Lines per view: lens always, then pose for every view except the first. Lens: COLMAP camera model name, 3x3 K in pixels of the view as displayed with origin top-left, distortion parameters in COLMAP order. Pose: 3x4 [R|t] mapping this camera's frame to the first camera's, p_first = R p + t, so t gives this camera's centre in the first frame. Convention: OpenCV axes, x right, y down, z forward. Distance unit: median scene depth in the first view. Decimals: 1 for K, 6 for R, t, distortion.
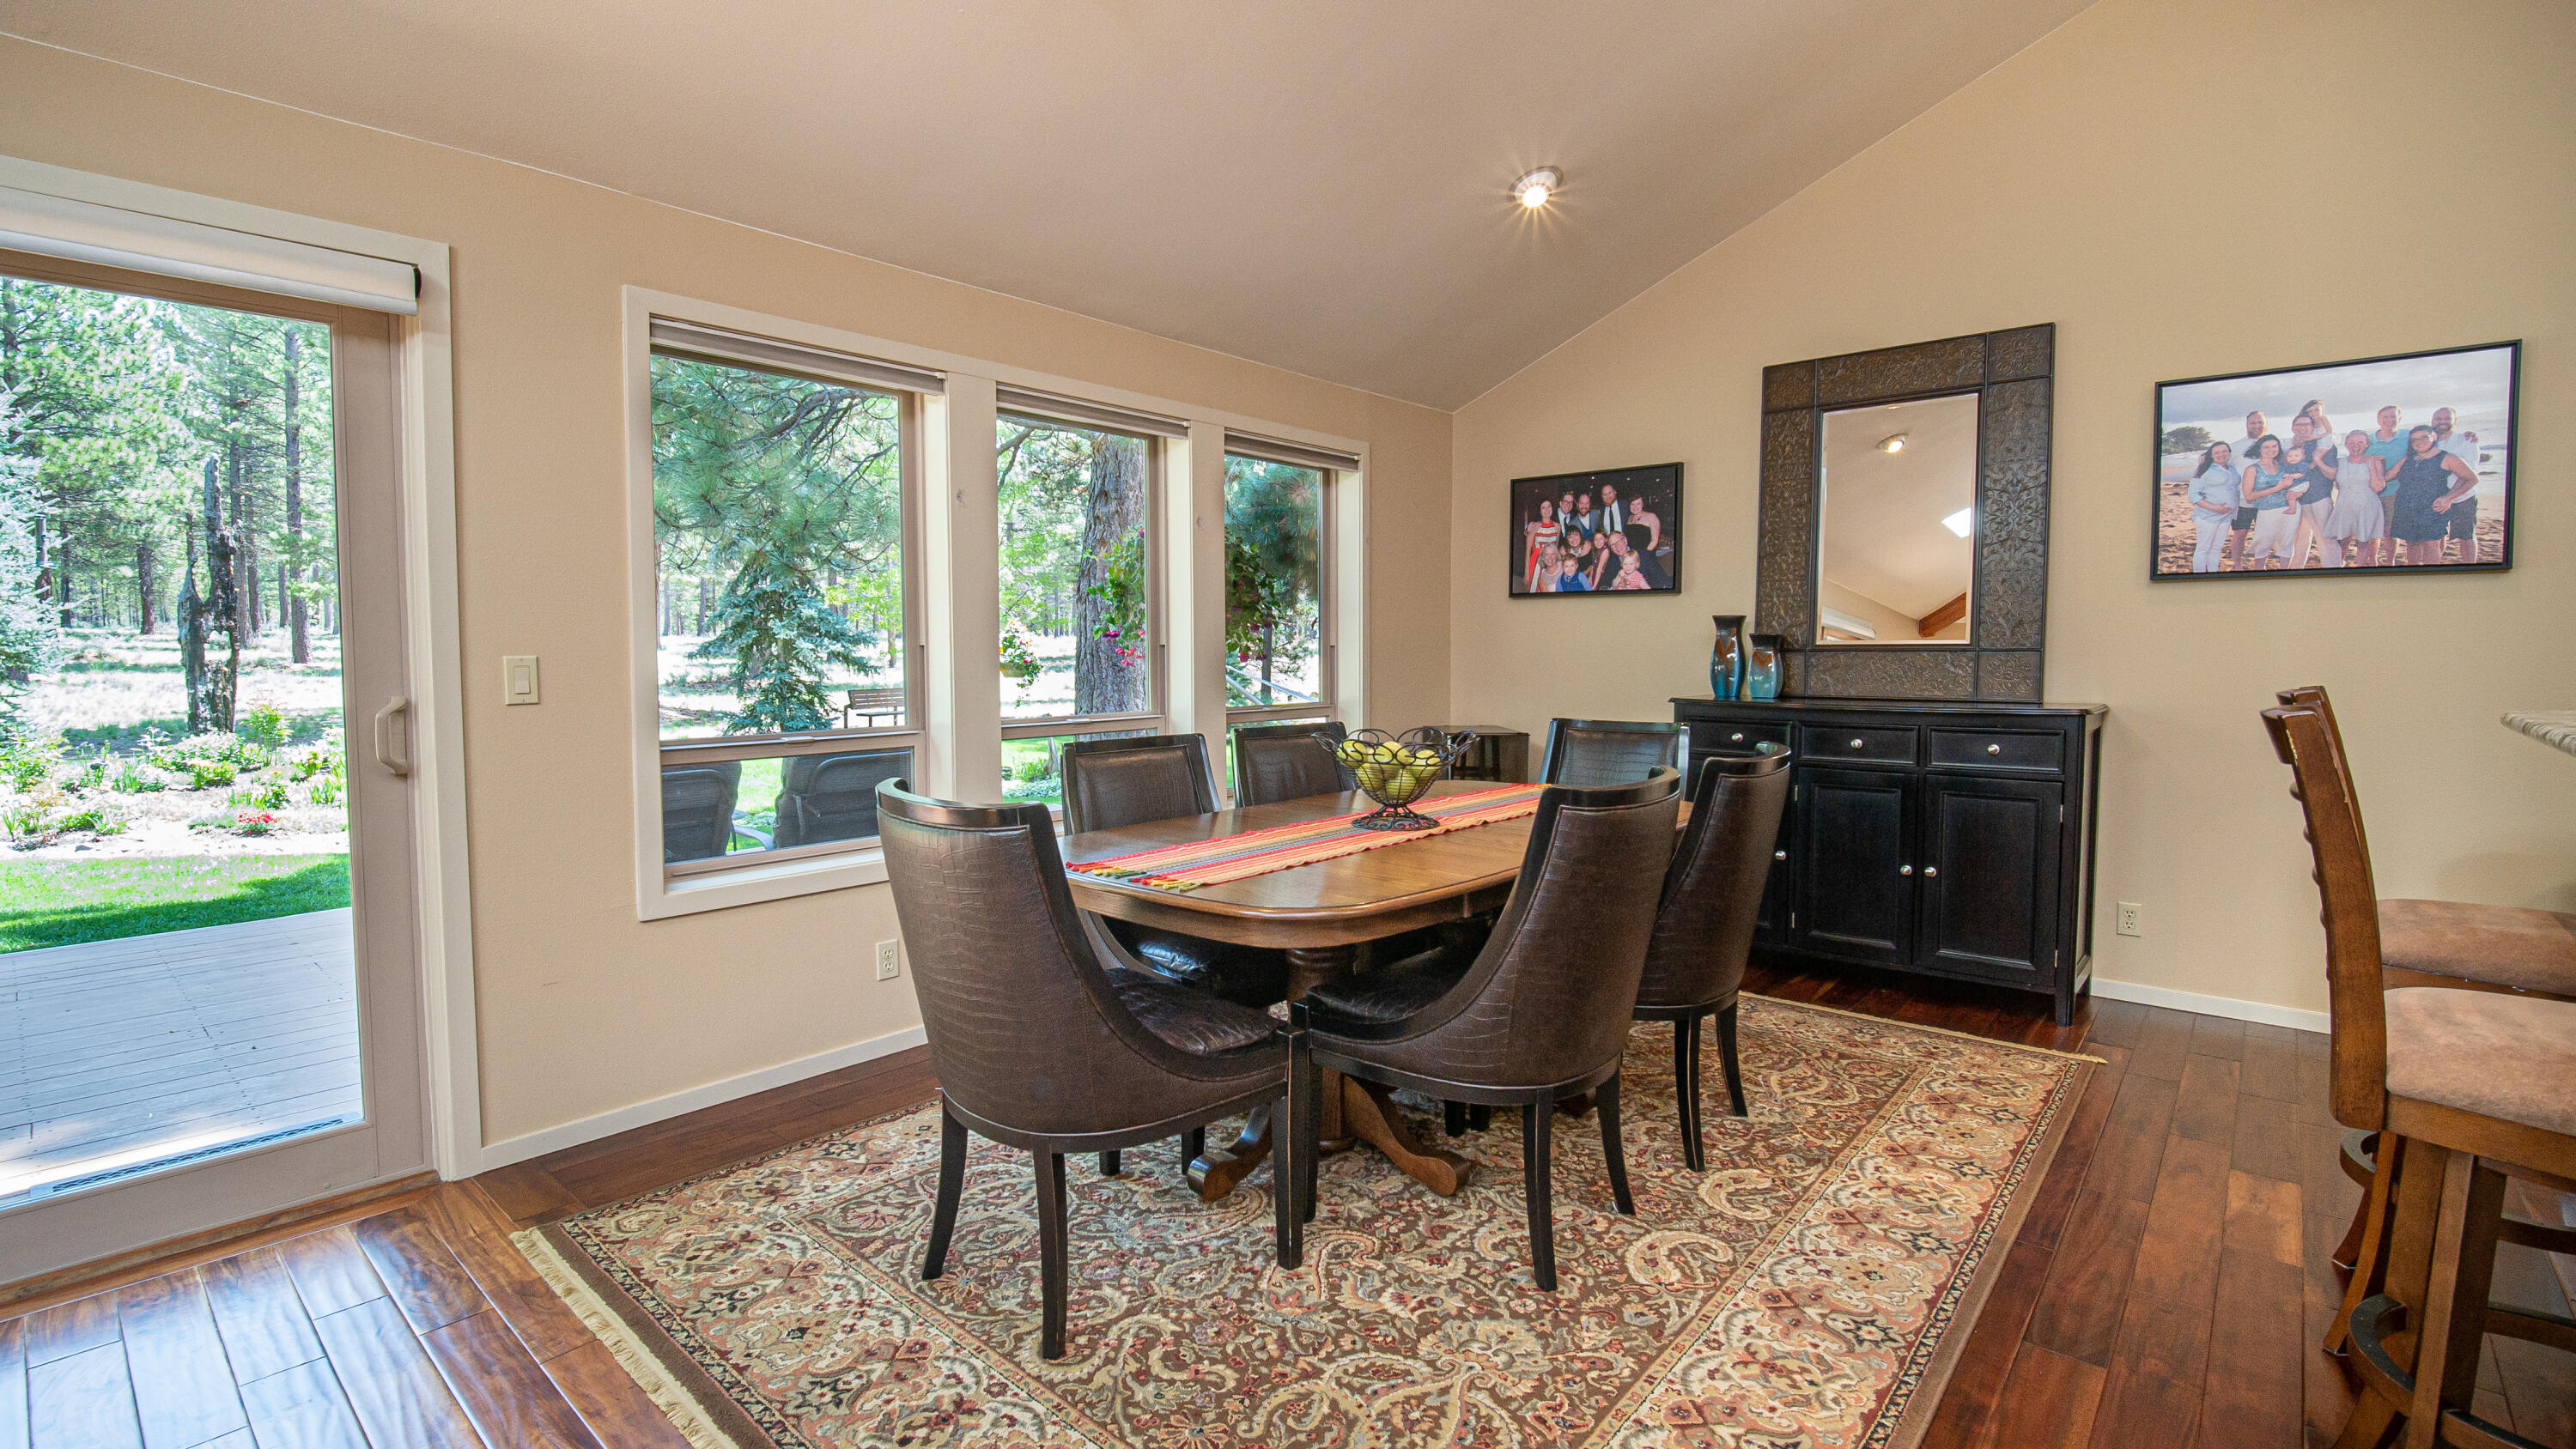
lens RADIAL K [[1164.2, 0, 1274.6], [0, 1164.2, 715.5], [0, 0, 1]] dist [-0.019368, -0.000235]
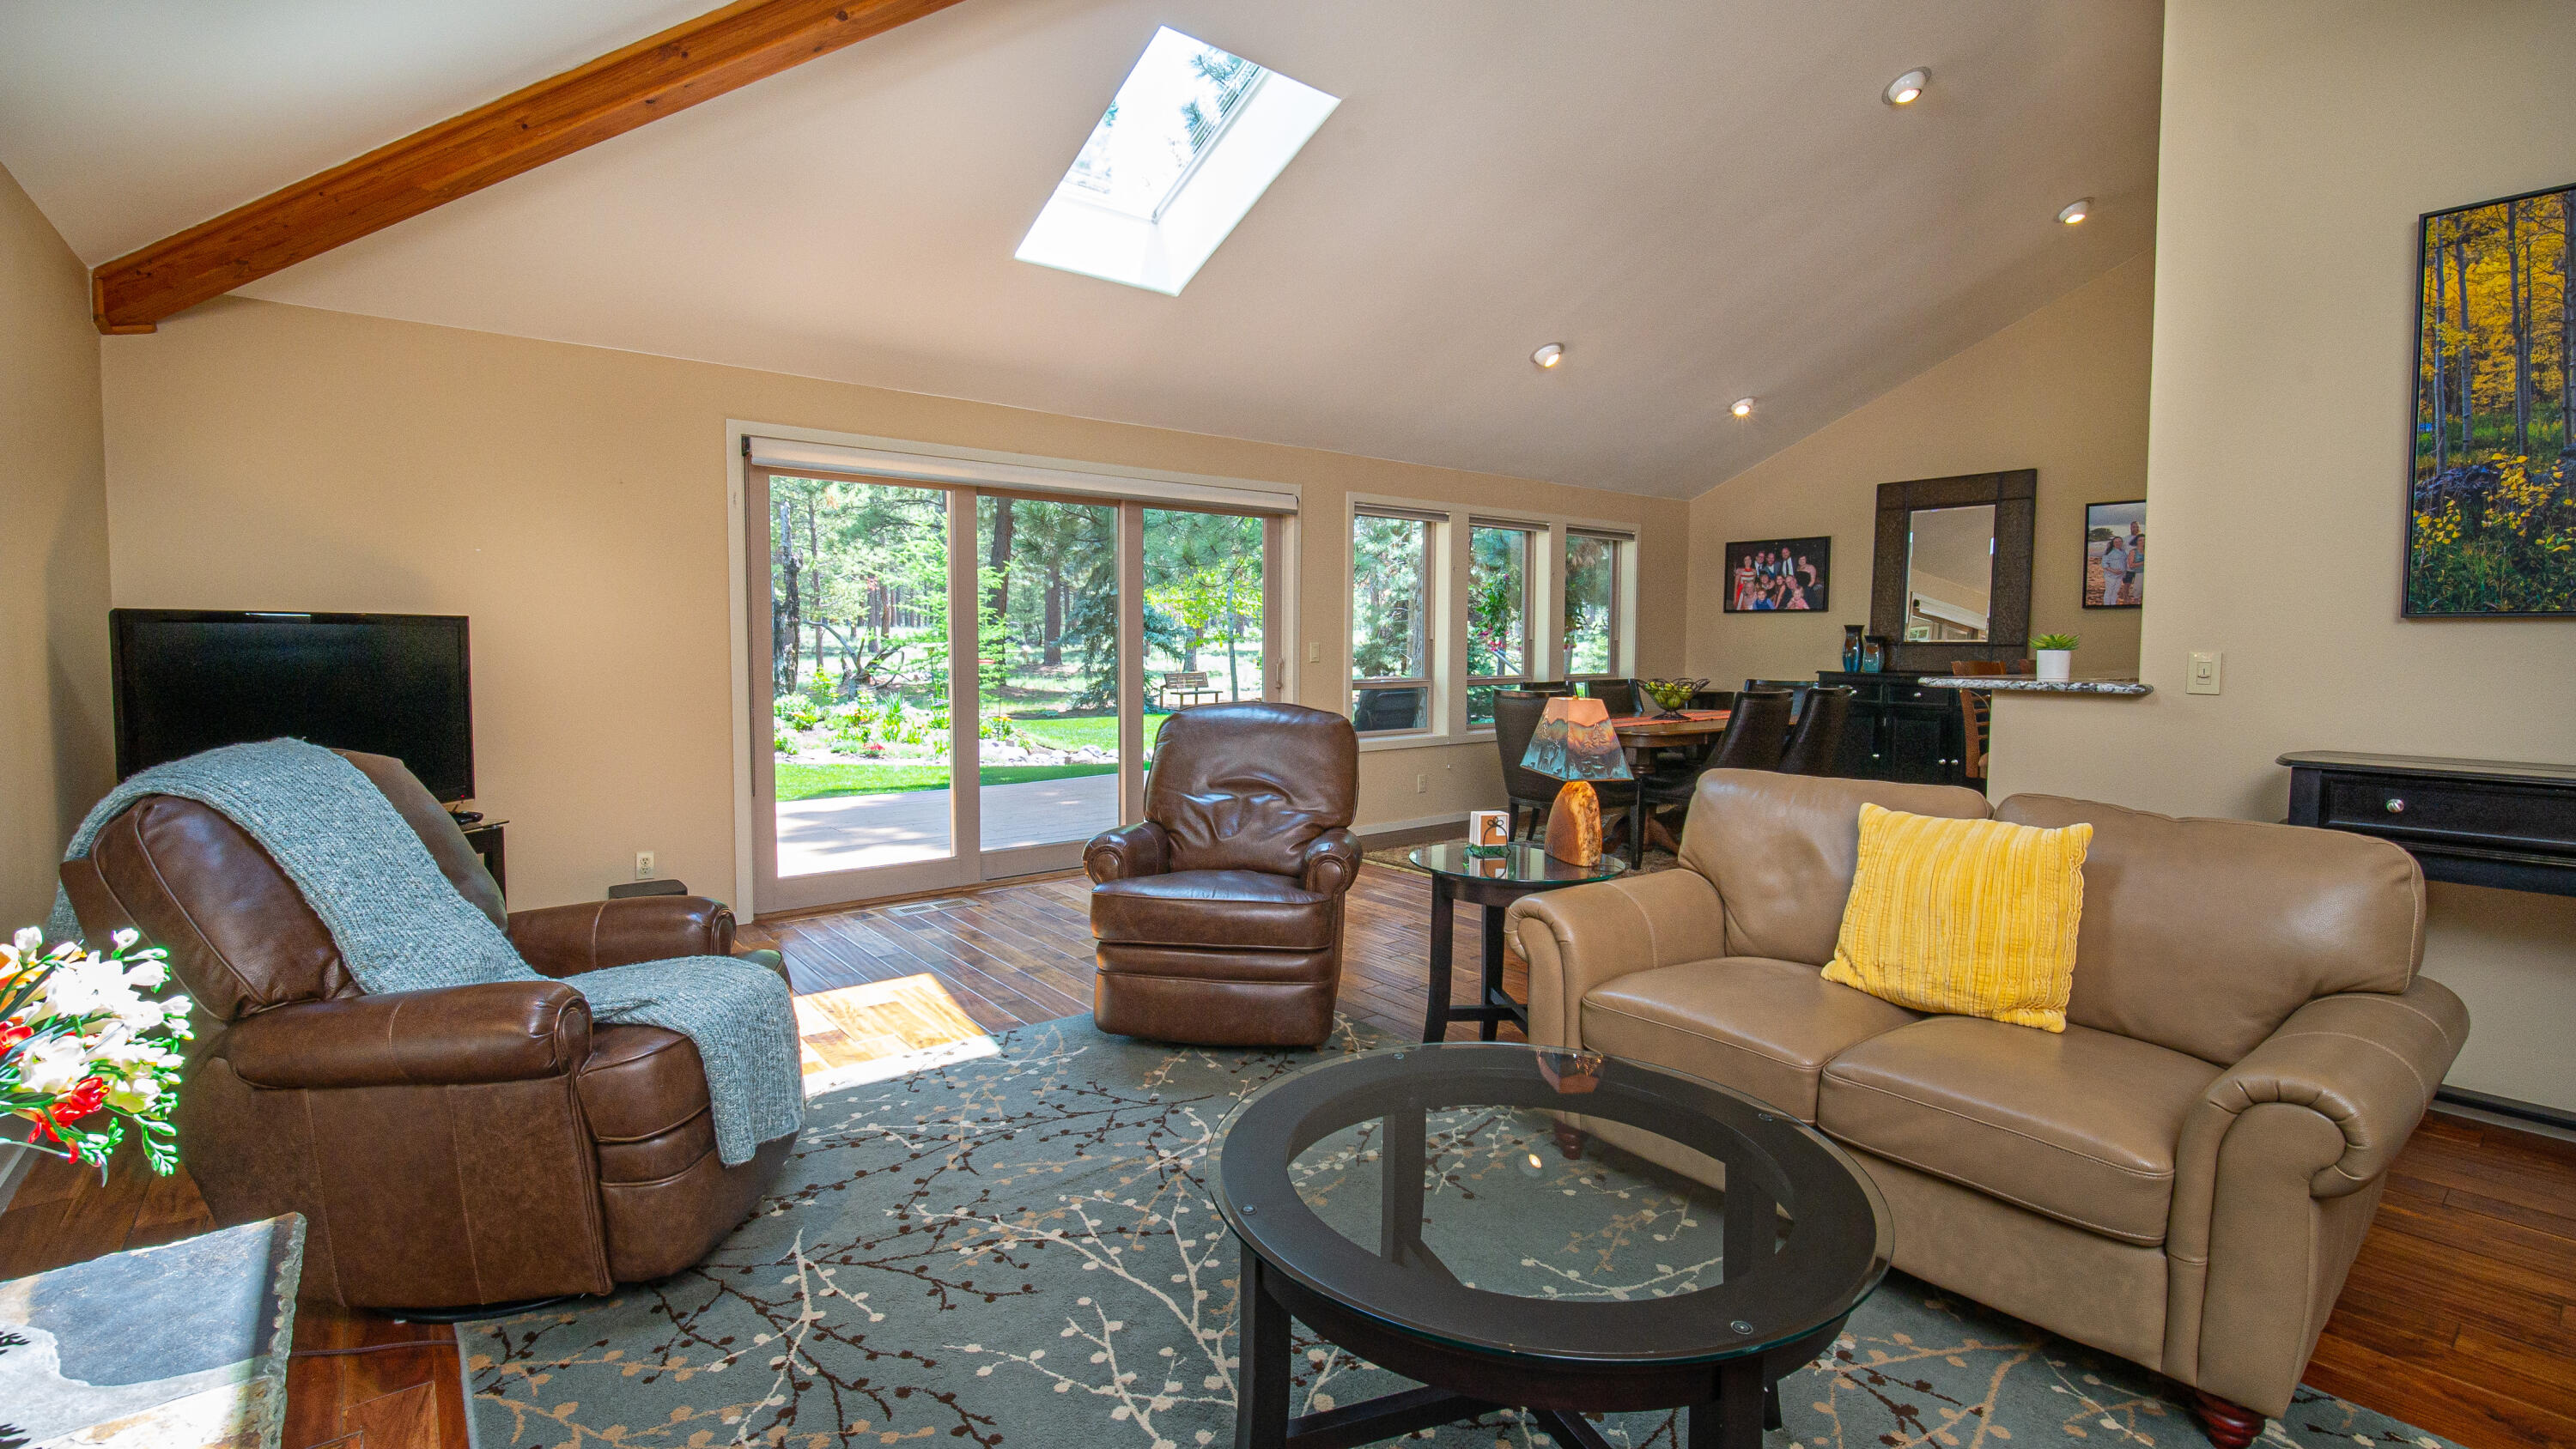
lens RADIAL K [[1164.2, 0, 1266.8], [0, 1164.2, 713.2], [0, 0, 1]] dist [-0.019368, -0.000235]
pose [[0.985226, 0.017105, -0.170403, -0.211915], [-0.016610, 0.999853, 0.004327, 0.062475], [0.170452, -0.001433, 0.985365, -1.010298]]
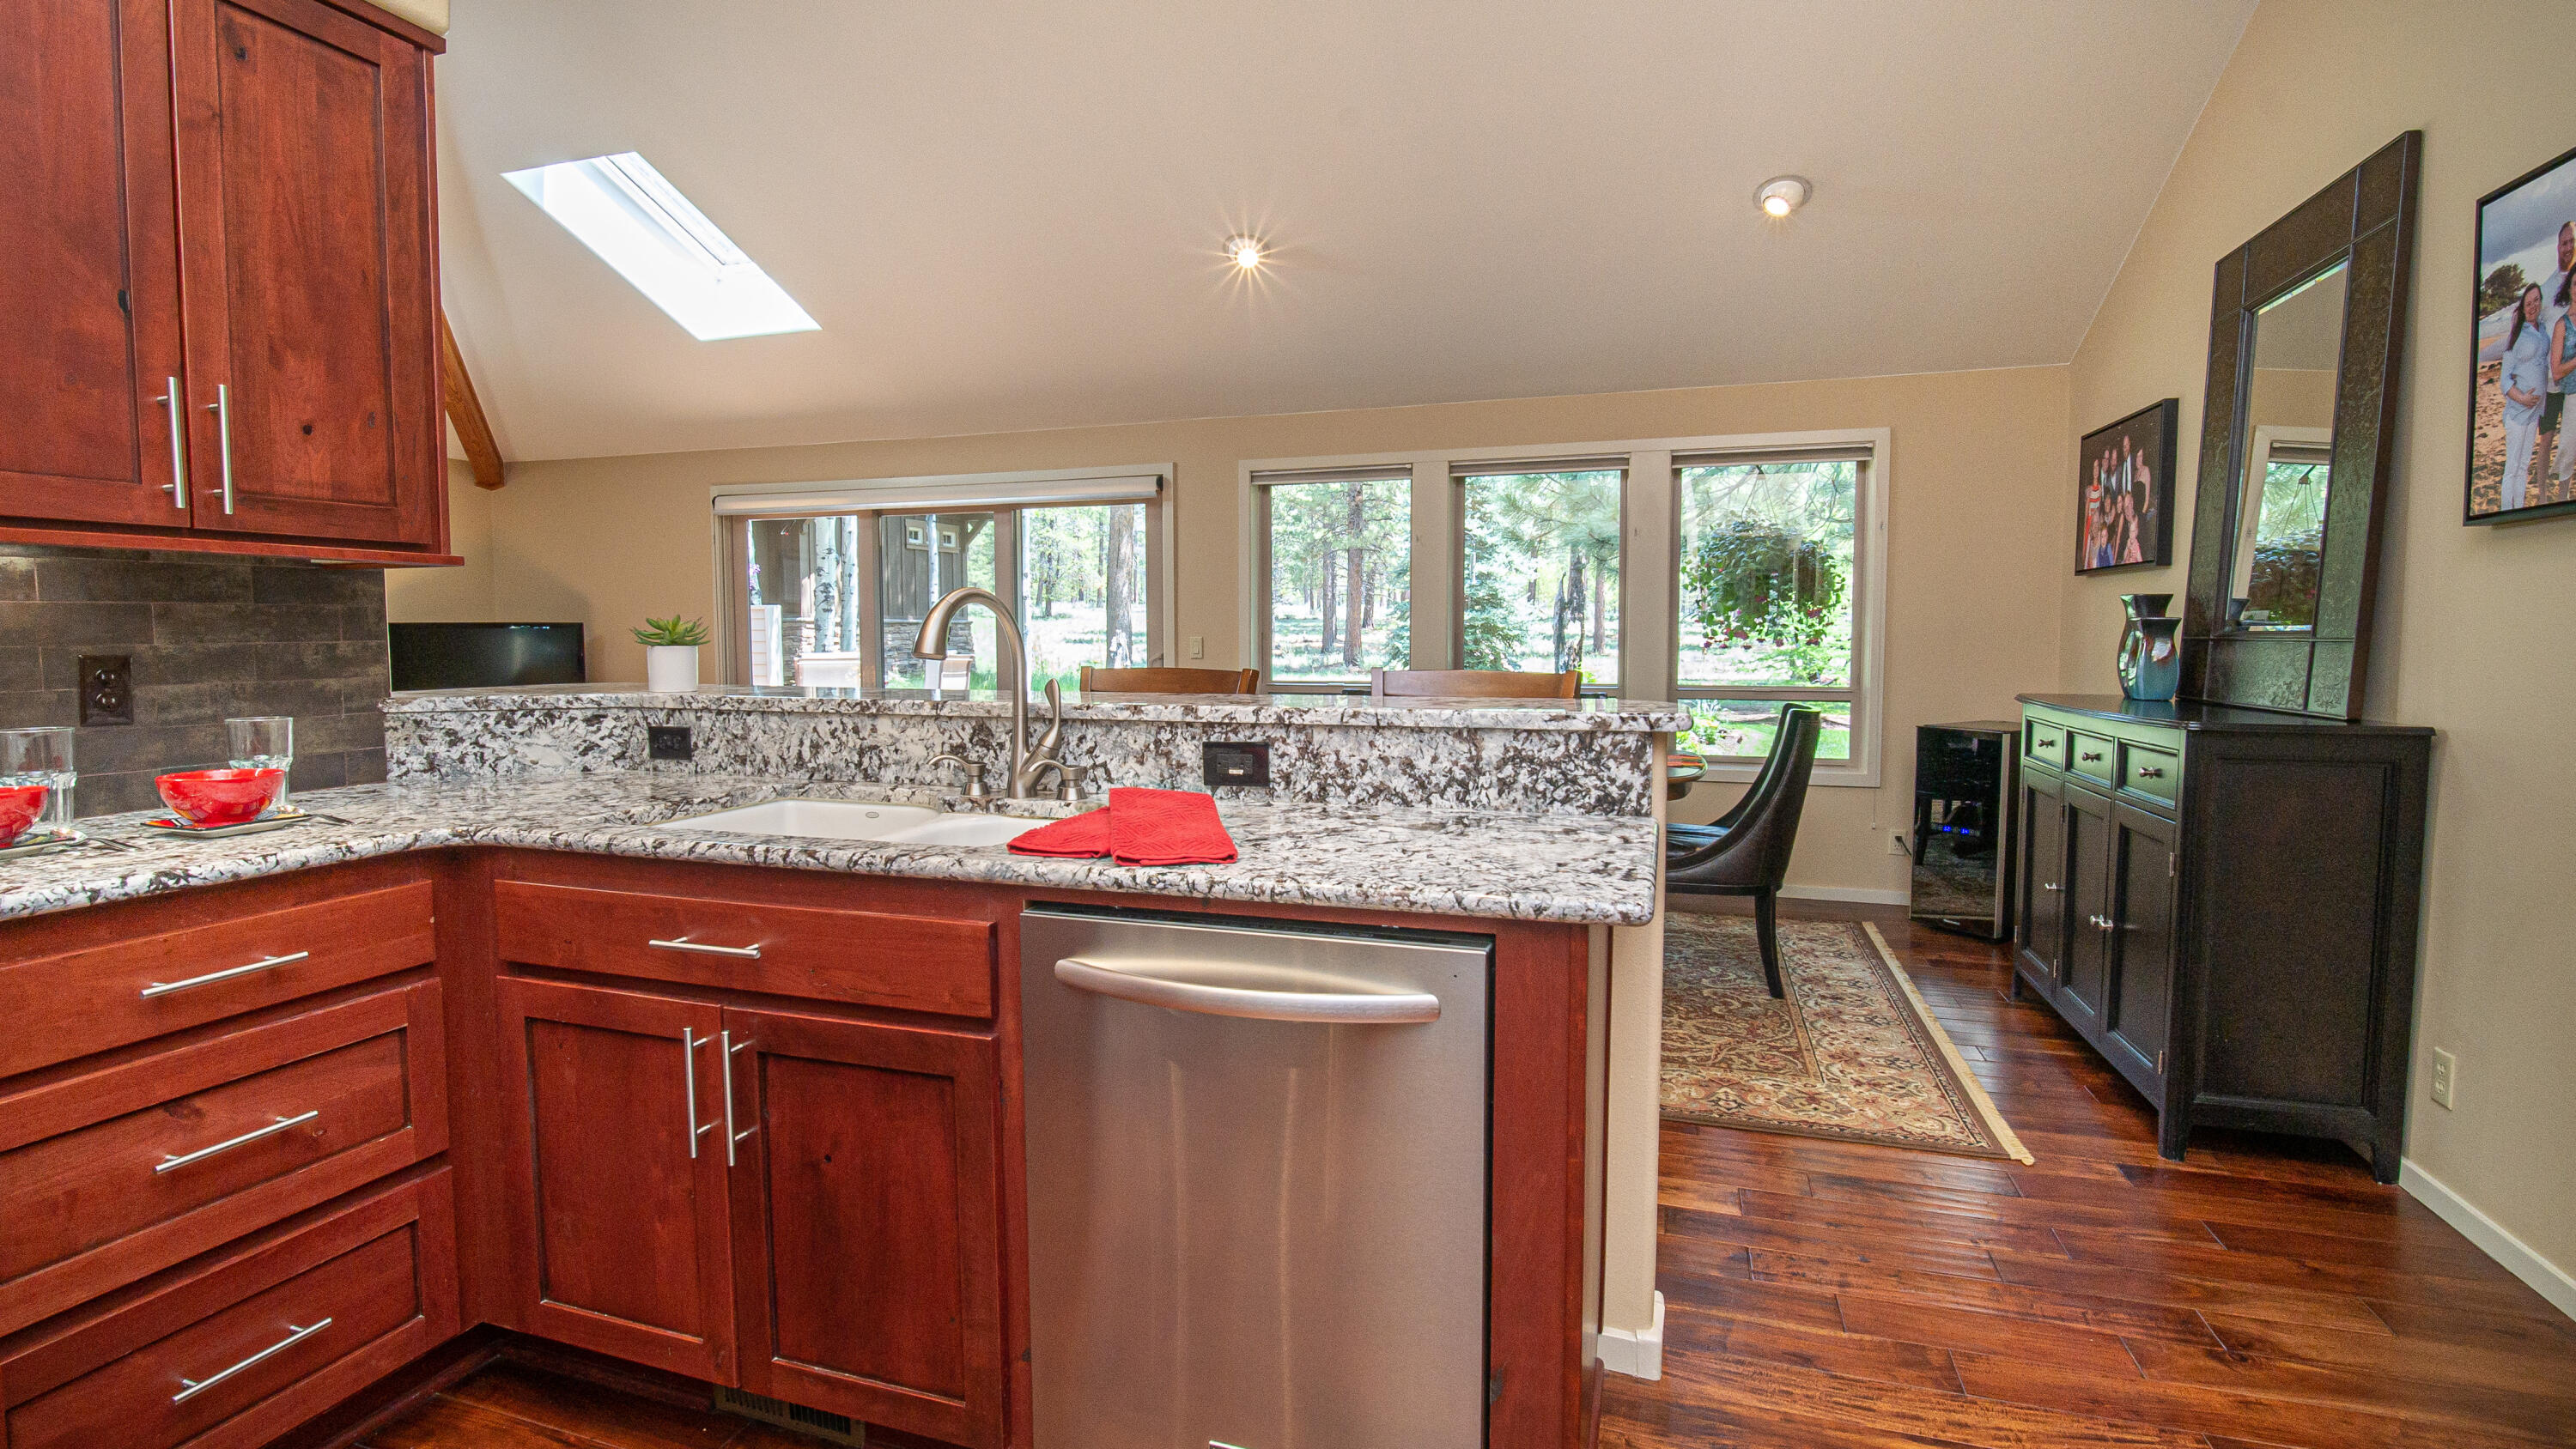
lens RADIAL K [[1164.2, 0, 1270.7], [0, 1164.2, 716.6], [0, 0, 1]] dist [-0.019368, -0.000235]
pose [[0.388779, 0.067595, -0.918848, 1.007130], [-0.053694, 0.997272, 0.050646, -0.012284], [0.919765, 0.029646, 0.391348, 0.171139]]
